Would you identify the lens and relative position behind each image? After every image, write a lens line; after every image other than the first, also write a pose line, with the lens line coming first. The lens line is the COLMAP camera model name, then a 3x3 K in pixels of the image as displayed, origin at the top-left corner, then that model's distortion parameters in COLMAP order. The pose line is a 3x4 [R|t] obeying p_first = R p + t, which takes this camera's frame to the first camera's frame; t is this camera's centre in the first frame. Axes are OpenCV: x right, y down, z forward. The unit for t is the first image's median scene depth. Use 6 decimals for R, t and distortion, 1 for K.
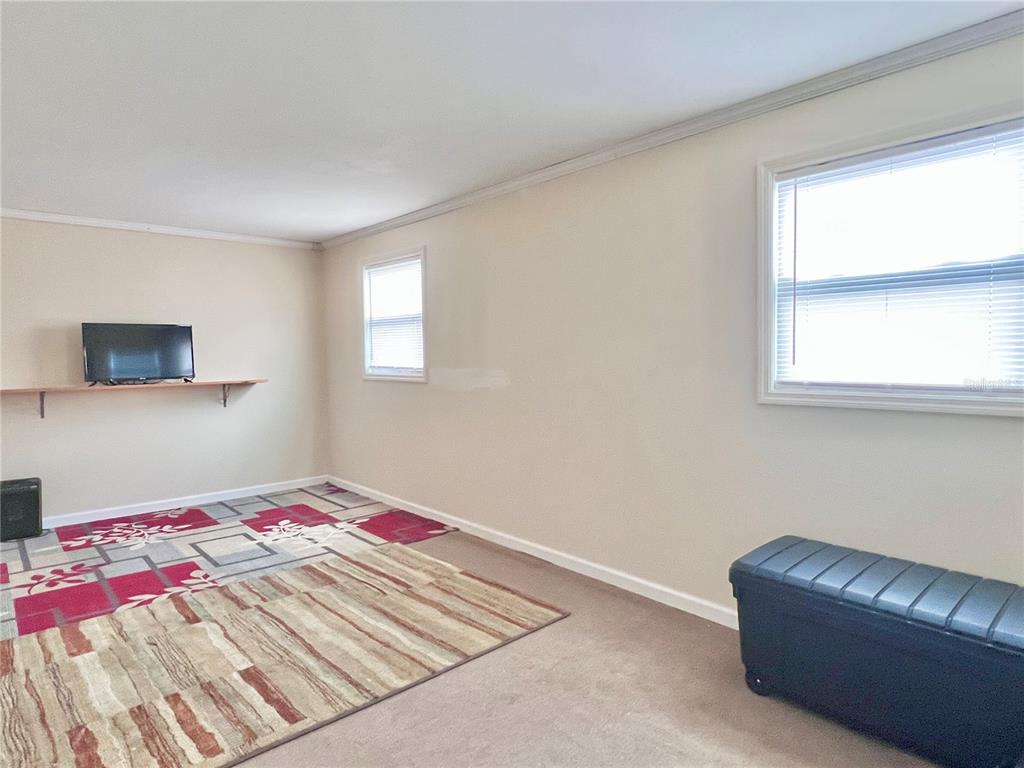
lens RADIAL K [[608.3, 0, 512.0], [0, 608.3, 384.0], [0, 0, 1]] dist [-0.002805, 0.000421]
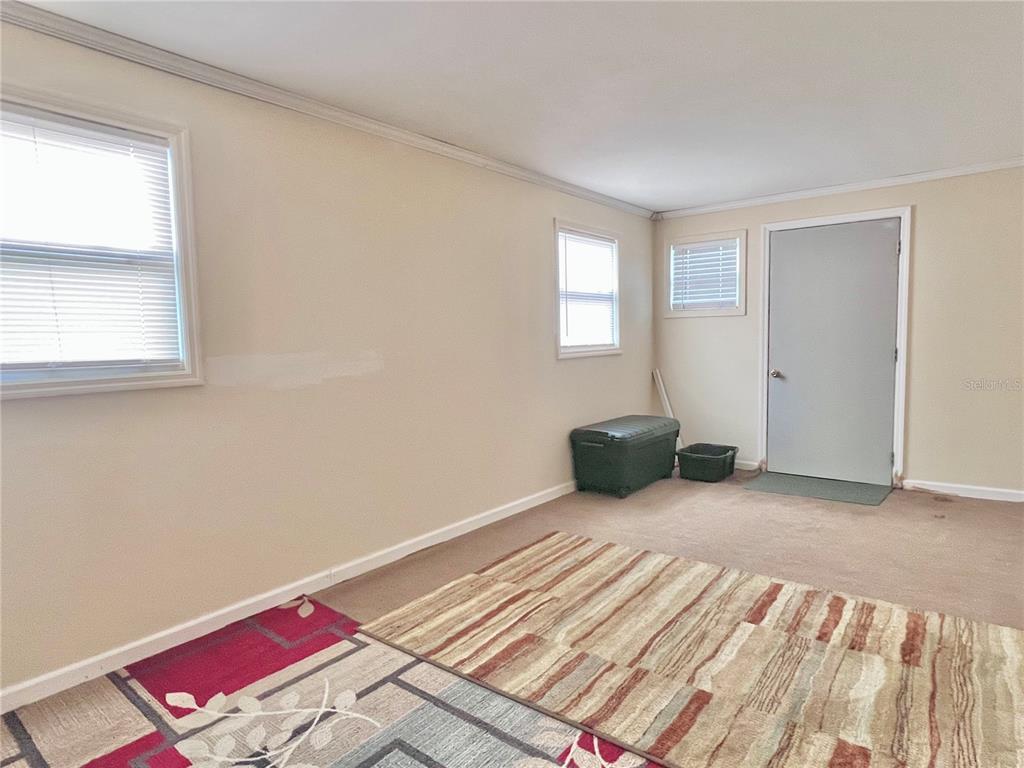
lens RADIAL K [[608.3, 0, 512.0], [0, 608.3, 384.0], [0, 0, 1]] dist [-0.002805, 0.000421]
pose [[-0.177972, -0.064462, 0.981922, -1.095672], [0.073364, 0.994206, 0.078565, -0.038214], [-0.981297, 0.086020, -0.172211, 1.245142]]
